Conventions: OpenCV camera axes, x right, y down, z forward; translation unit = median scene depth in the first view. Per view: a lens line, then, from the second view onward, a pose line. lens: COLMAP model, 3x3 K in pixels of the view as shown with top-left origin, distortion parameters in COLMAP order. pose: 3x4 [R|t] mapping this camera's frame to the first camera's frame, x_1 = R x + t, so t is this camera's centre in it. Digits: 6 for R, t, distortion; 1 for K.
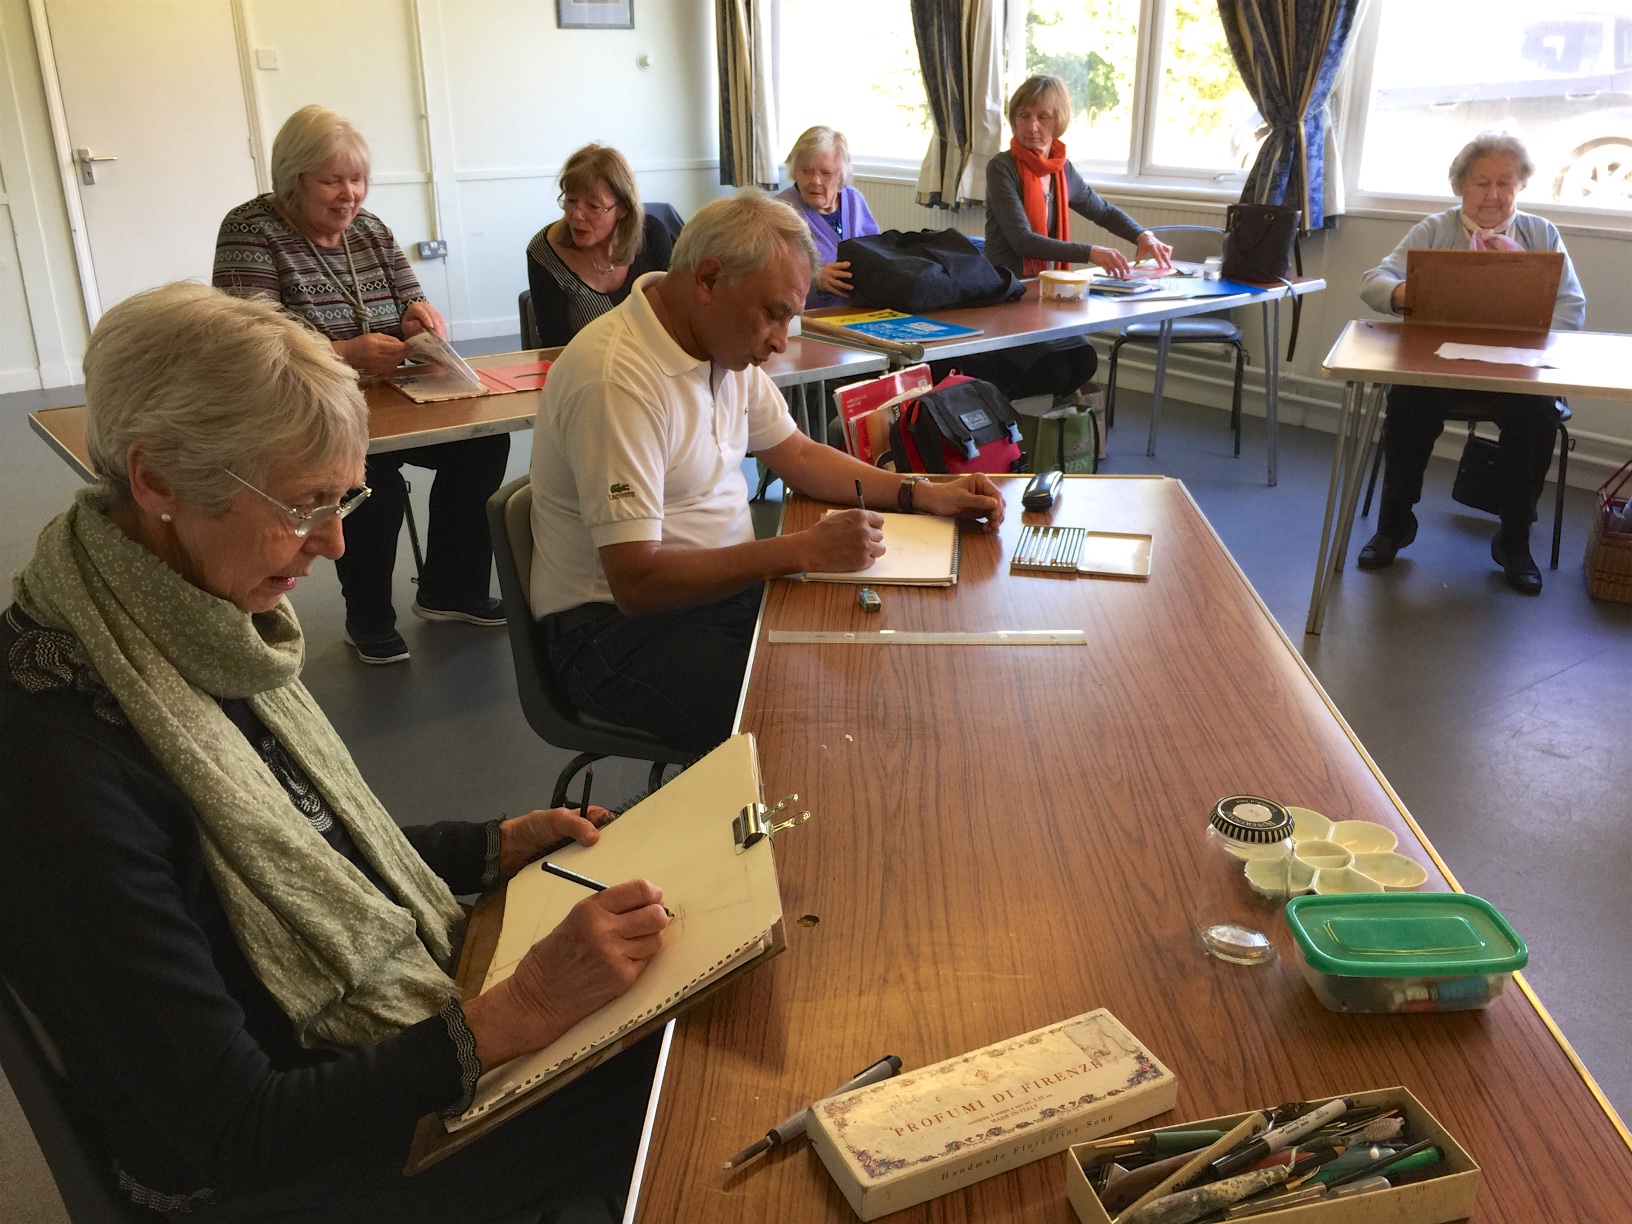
lens RADIAL K [[1406.0, 0, 818.3], [0, 1406.0, 610.1], [0, 0, 1]] dist [-0.006622, -0.018037]
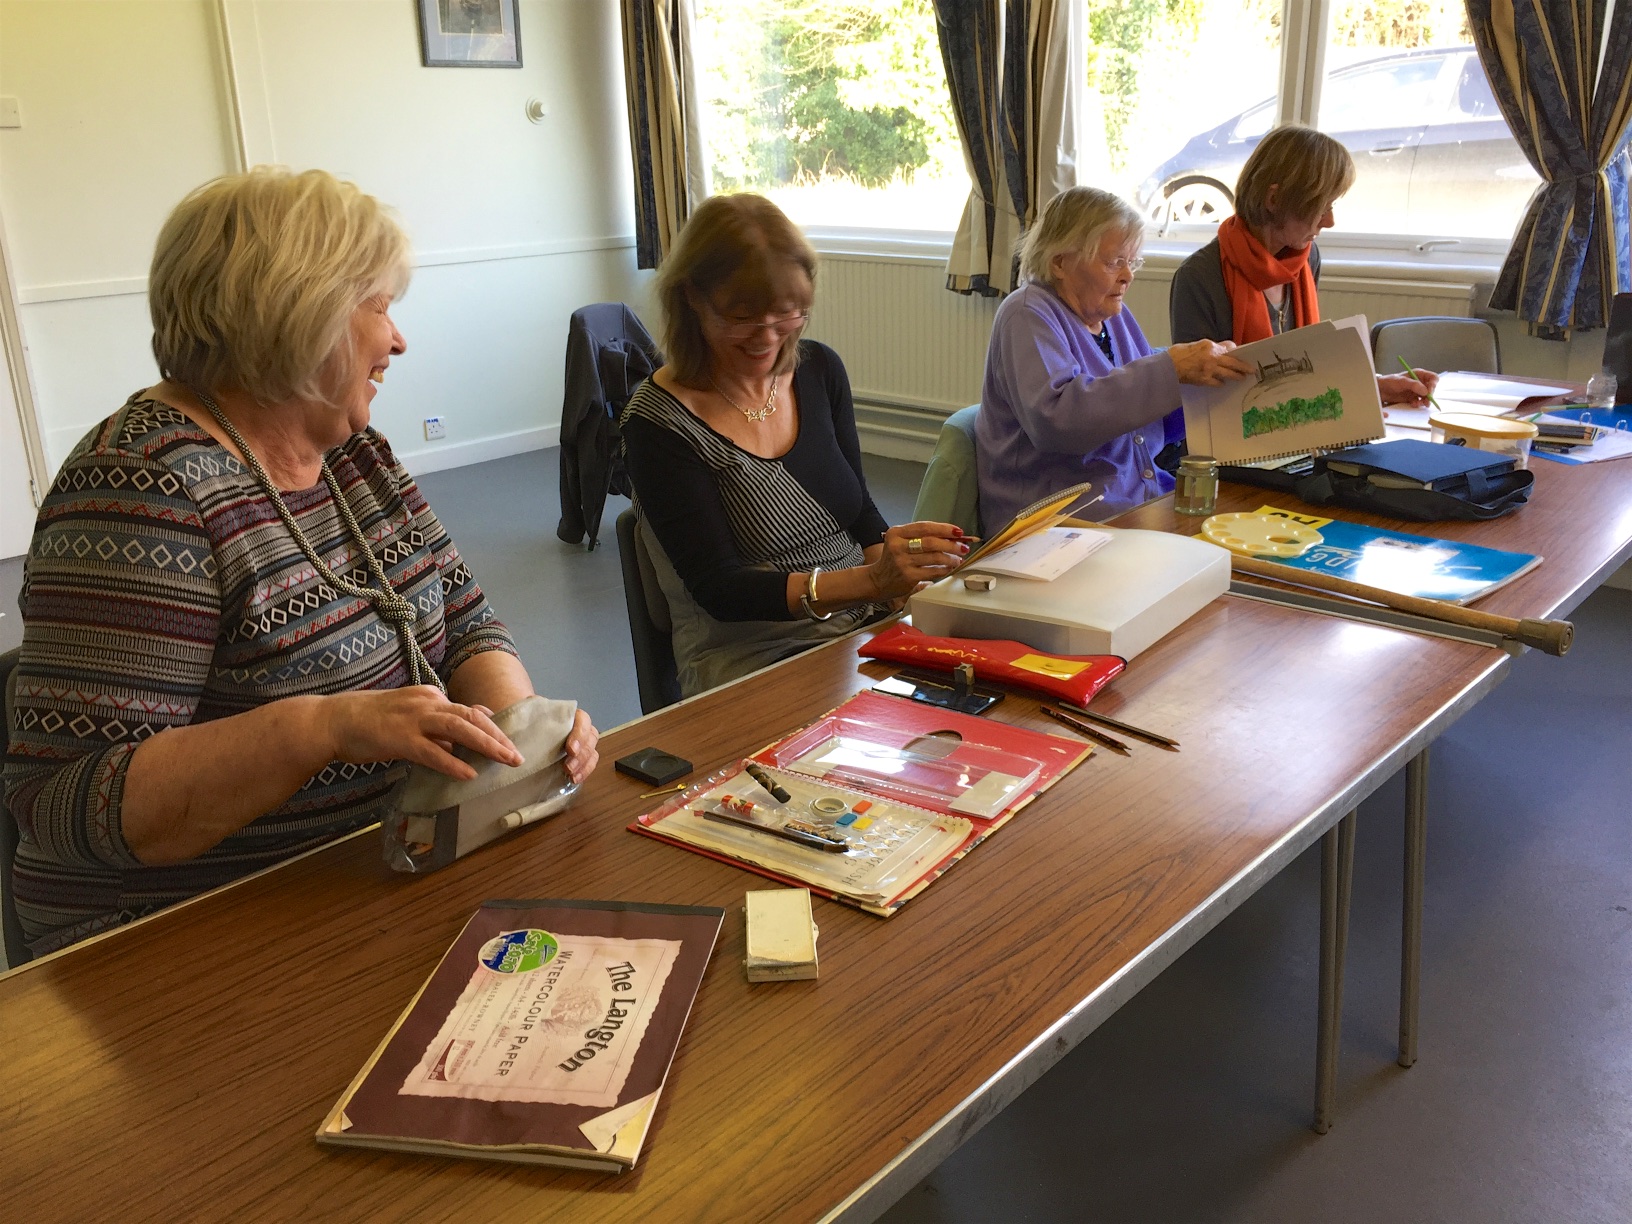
lens RADIAL K [[1406.0, 0, 814.3], [0, 1406.0, 612.4], [0, 0, 1]] dist [-0.006622, -0.018037]
pose [[0.983995, -0.071360, 0.163281, -0.135962], [0.077498, 0.996494, -0.031528, -0.099397], [-0.160459, 0.043677, 0.986076, 0.278576]]
